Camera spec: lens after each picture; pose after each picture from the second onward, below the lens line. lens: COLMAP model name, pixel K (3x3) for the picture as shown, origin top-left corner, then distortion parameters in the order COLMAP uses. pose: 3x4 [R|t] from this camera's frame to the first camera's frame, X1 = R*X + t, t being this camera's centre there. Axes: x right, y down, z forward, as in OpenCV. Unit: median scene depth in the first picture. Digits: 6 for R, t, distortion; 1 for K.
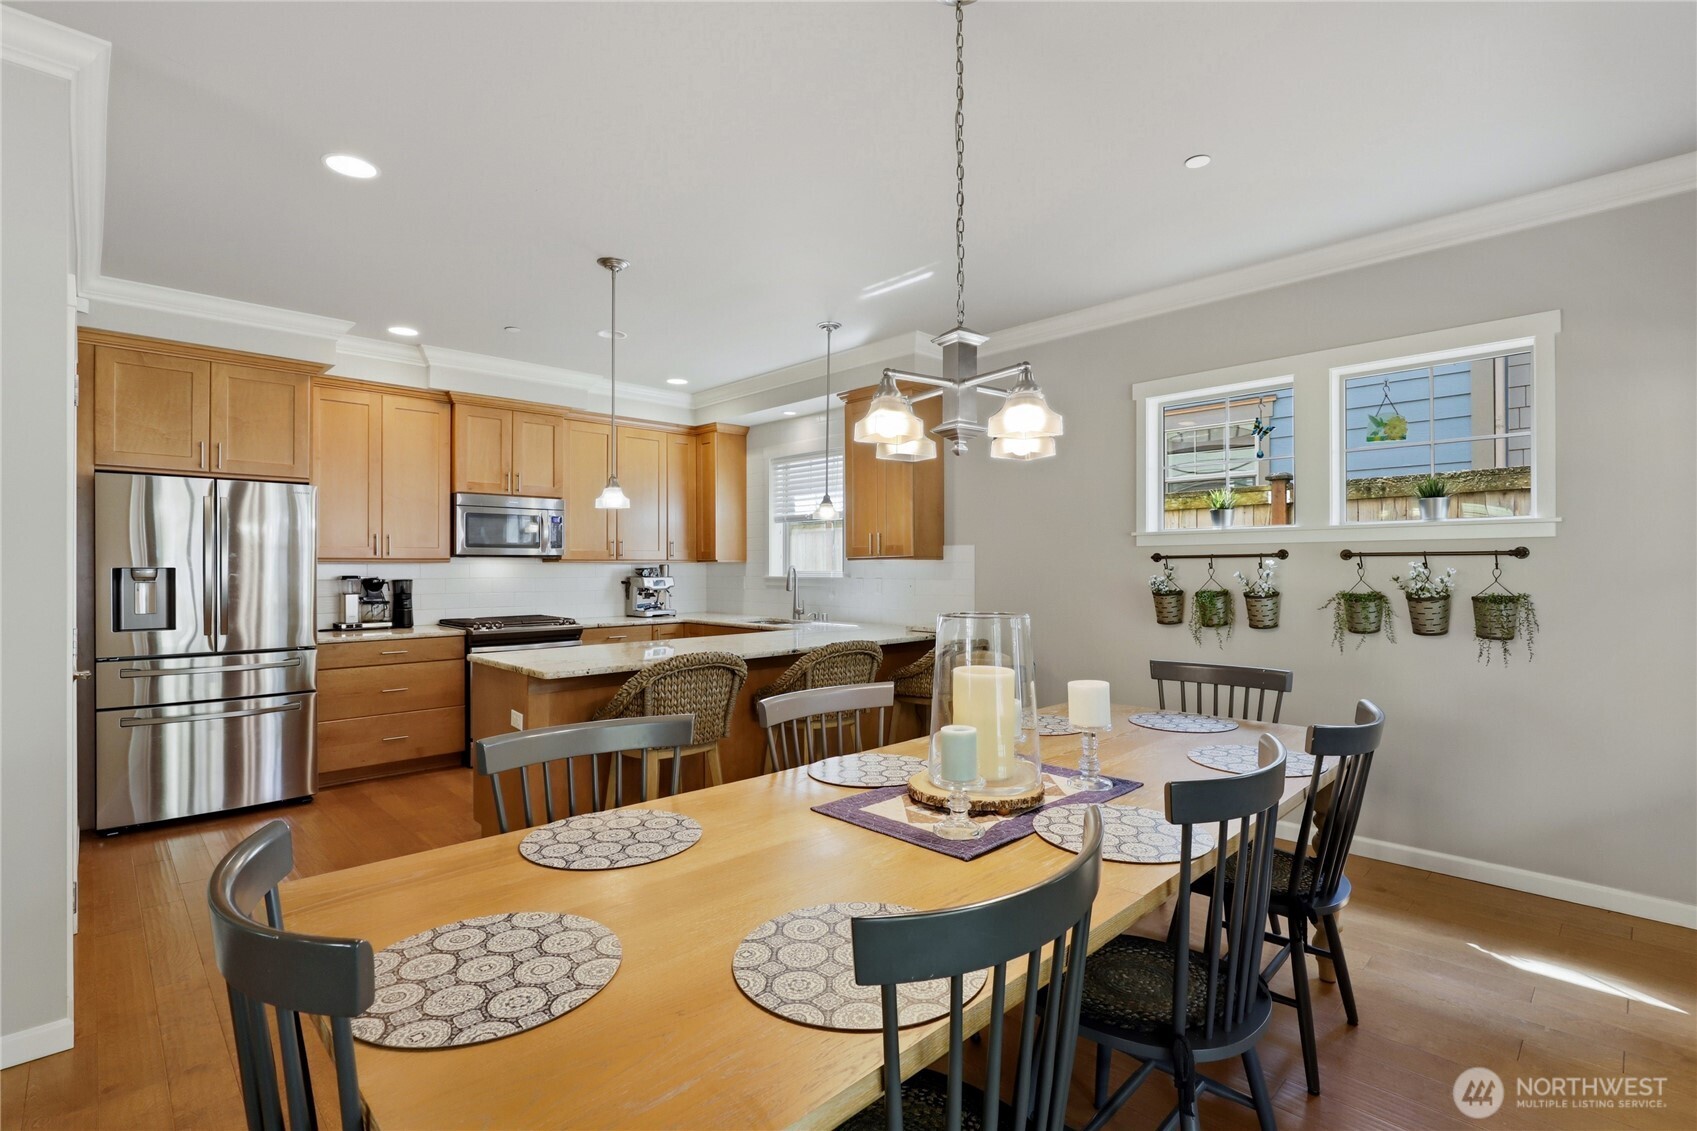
lens RADIAL K [[795.3, 0, 848.6], [0, 795.3, 561.3], [0, 0, 1]] dist [-0.012350, 0.002436]
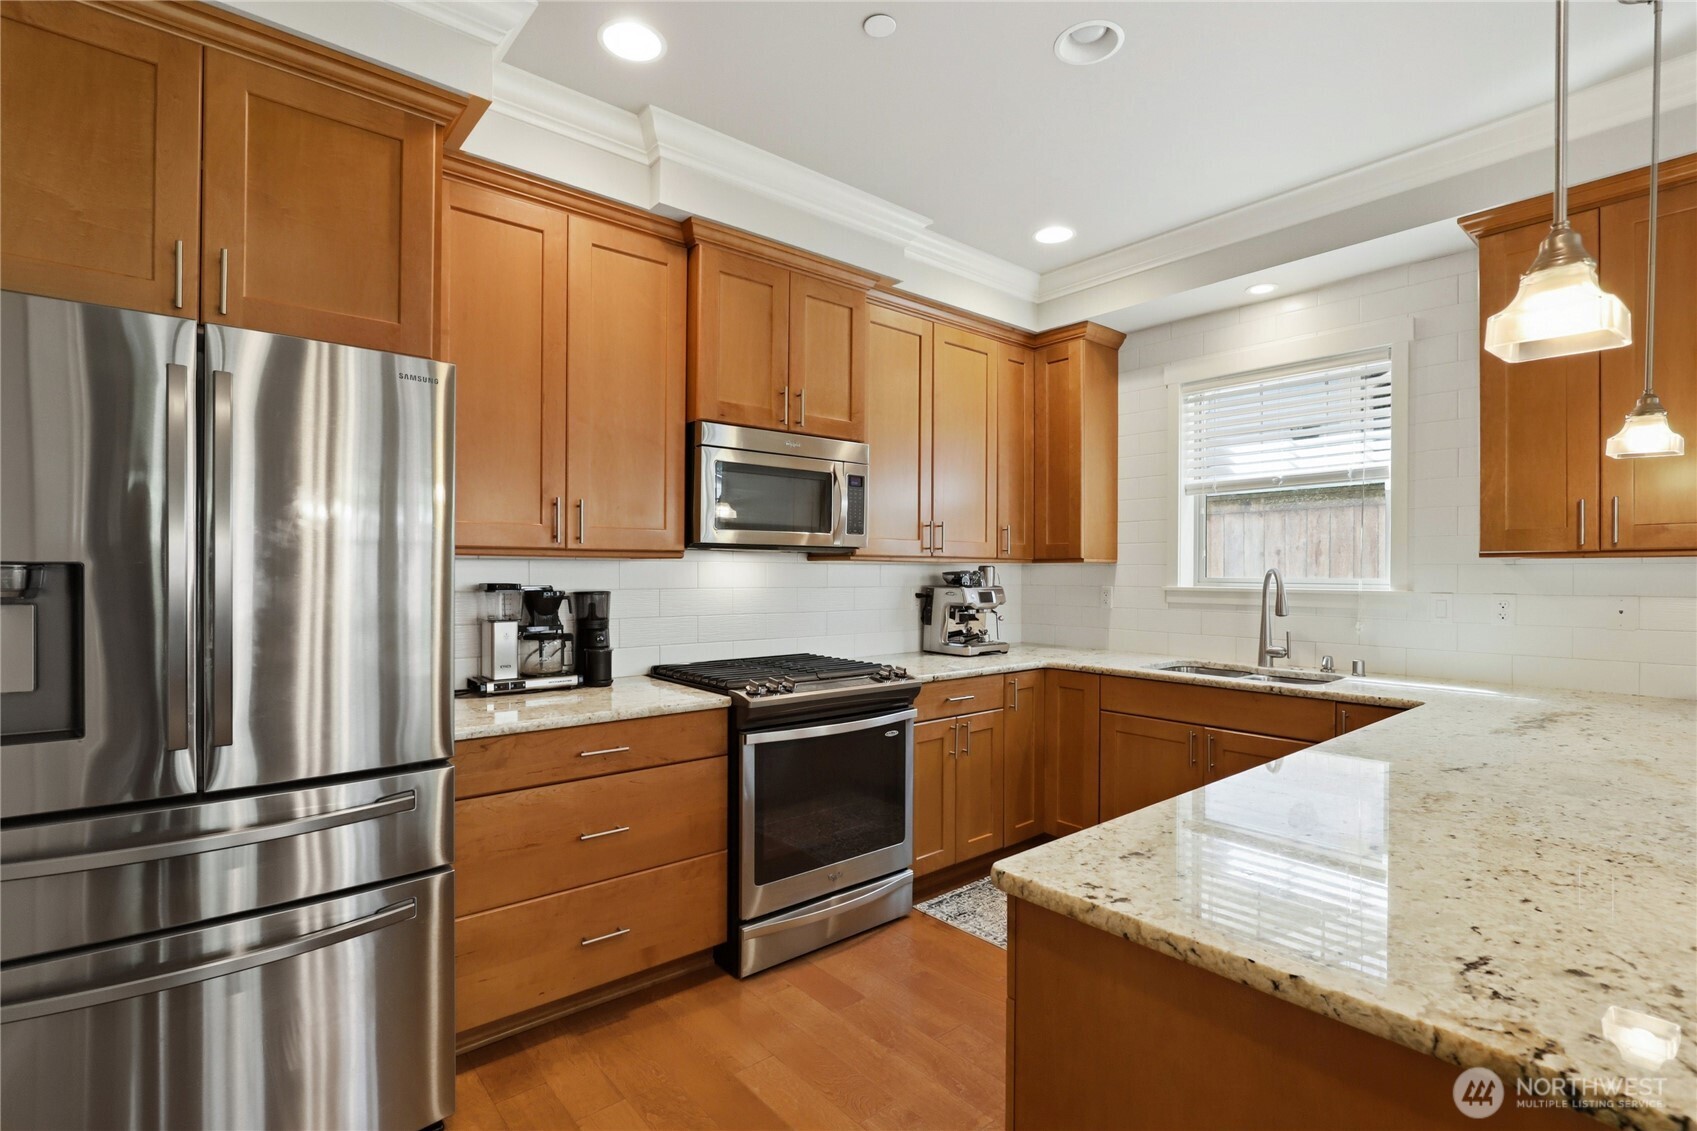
lens RADIAL K [[795.3, 0, 851.5], [0, 795.3, 568.8], [0, 0, 1]] dist [-0.012350, 0.002436]
pose [[0.998007, 0.005321, -0.062878, -0.367748], [-0.005090, 0.999980, 0.003833, 0.005871], [0.062897, -0.003505, 0.998014, 0.502454]]
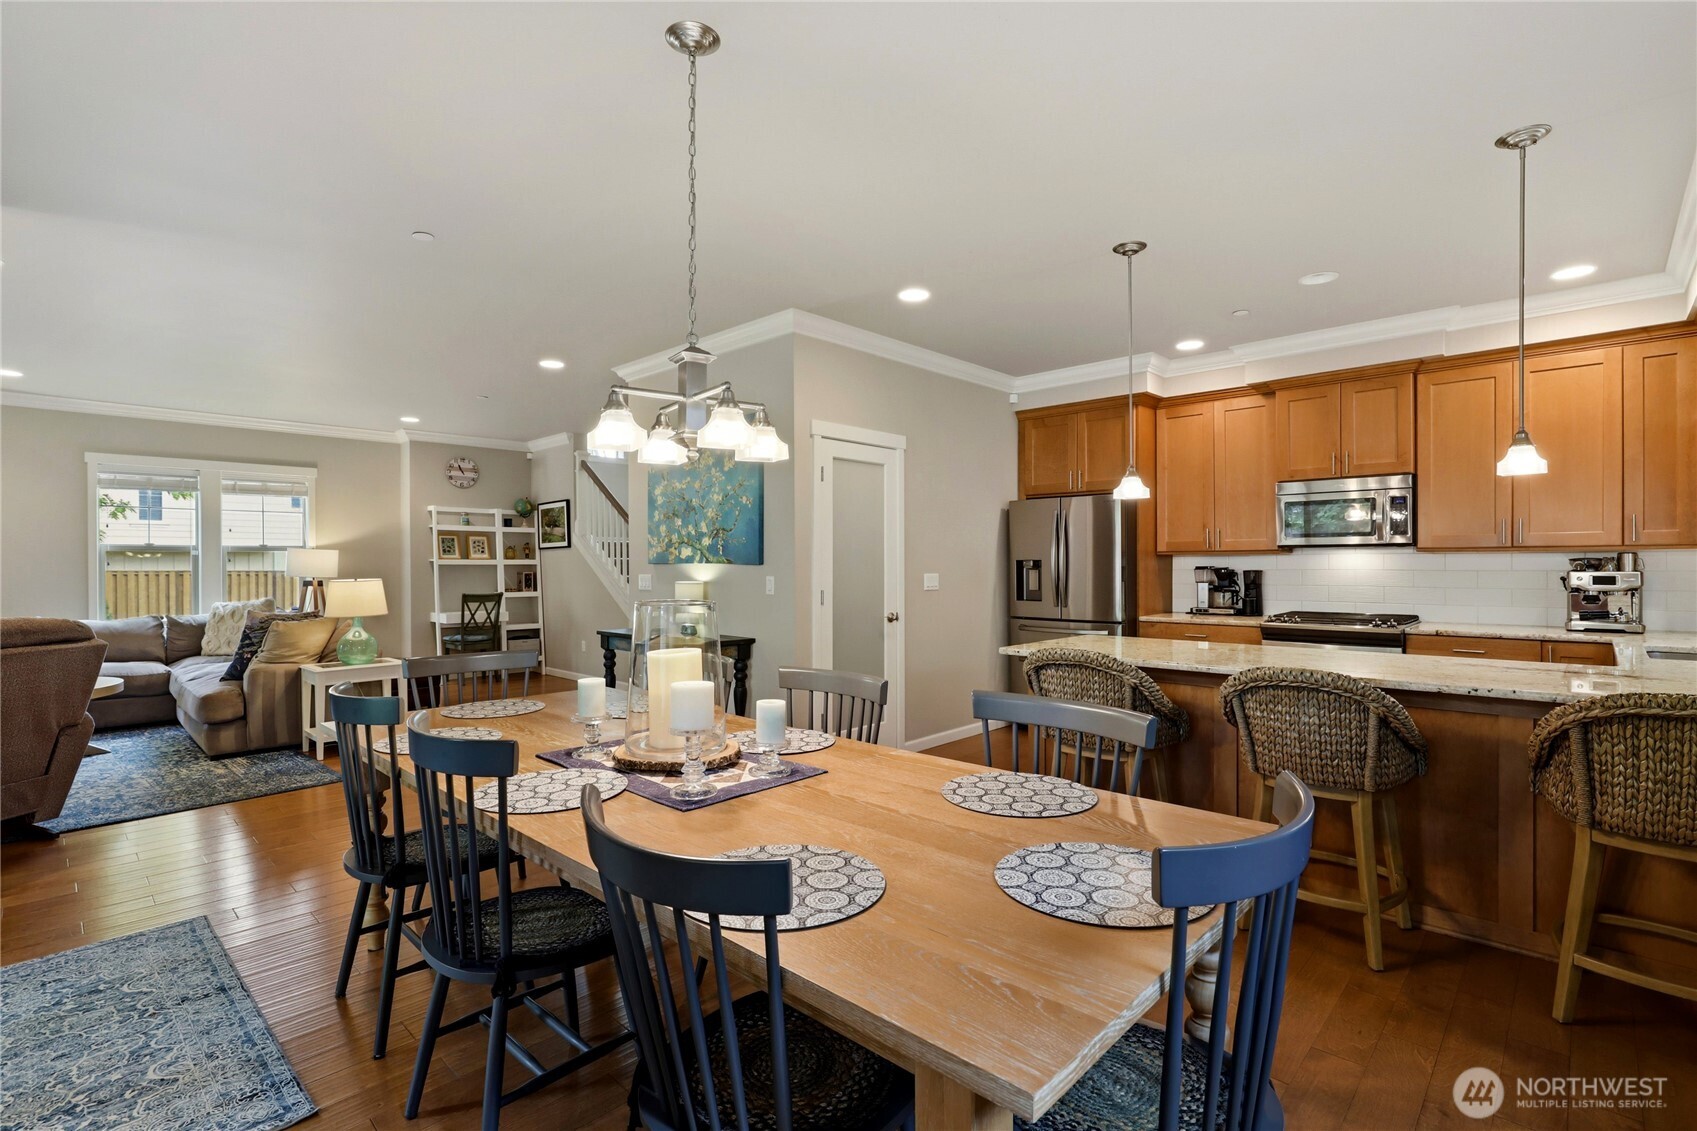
lens RADIAL K [[795.3, 0, 853.8], [0, 795.3, 566.7], [0, 0, 1]] dist [-0.012350, 0.002436]
pose [[0.038542, 0.005855, -0.999240, 0.470369], [0.012176, 0.999906, 0.006329, 0.005353], [0.999183, -0.012411, 0.038467, 0.438765]]
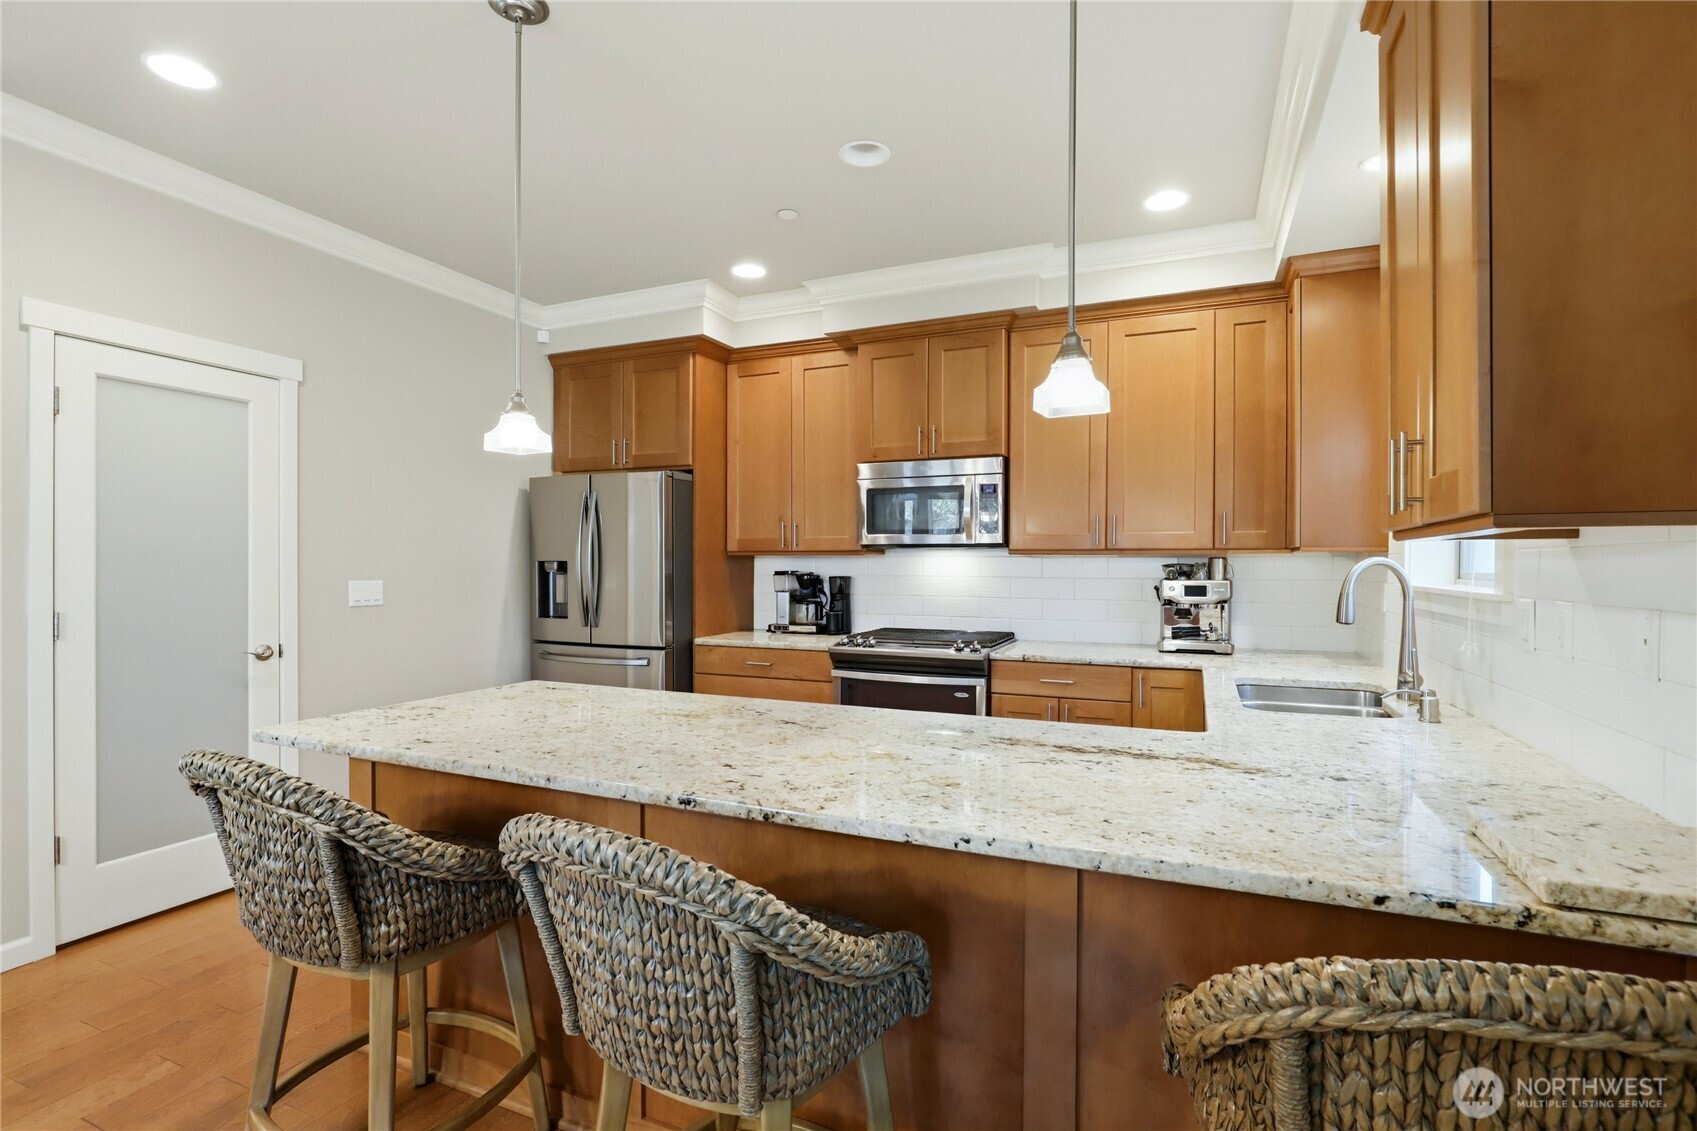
lens RADIAL K [[795.3, 0, 854.4], [0, 795.3, 568.7], [0, 0, 1]] dist [-0.012350, 0.002436]
pose [[0.377826, 0.008234, -0.925840, 0.211508], [0.003881, 0.999938, 0.010477, 0.006880], [0.925868, -0.007552, 0.377771, 0.711186]]
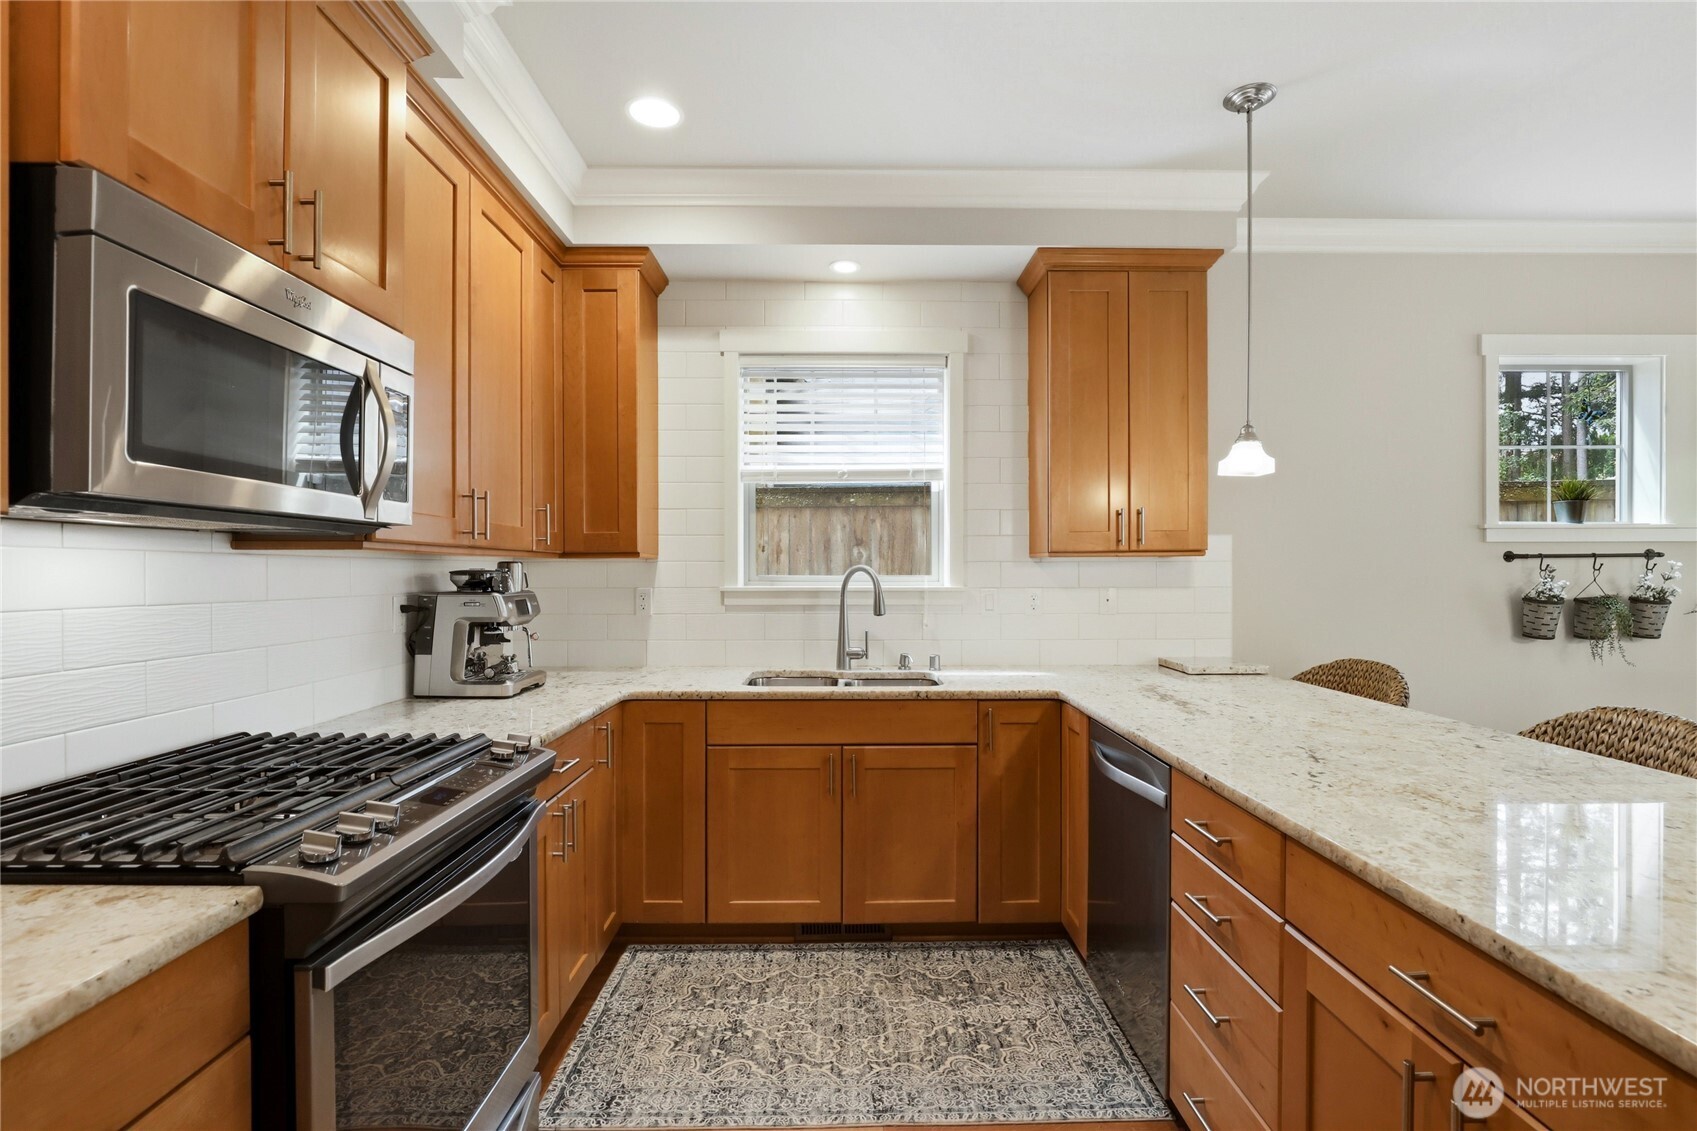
lens RADIAL K [[795.3, 0, 850.8], [0, 795.3, 575.4], [0, 0, 1]] dist [-0.012350, 0.002436]
pose [[0.685775, -0.002376, 0.727810, -0.508982], [-0.004715, 0.999959, 0.007707, 0.009144], [-0.727799, -0.008717, 0.685736, 0.742447]]
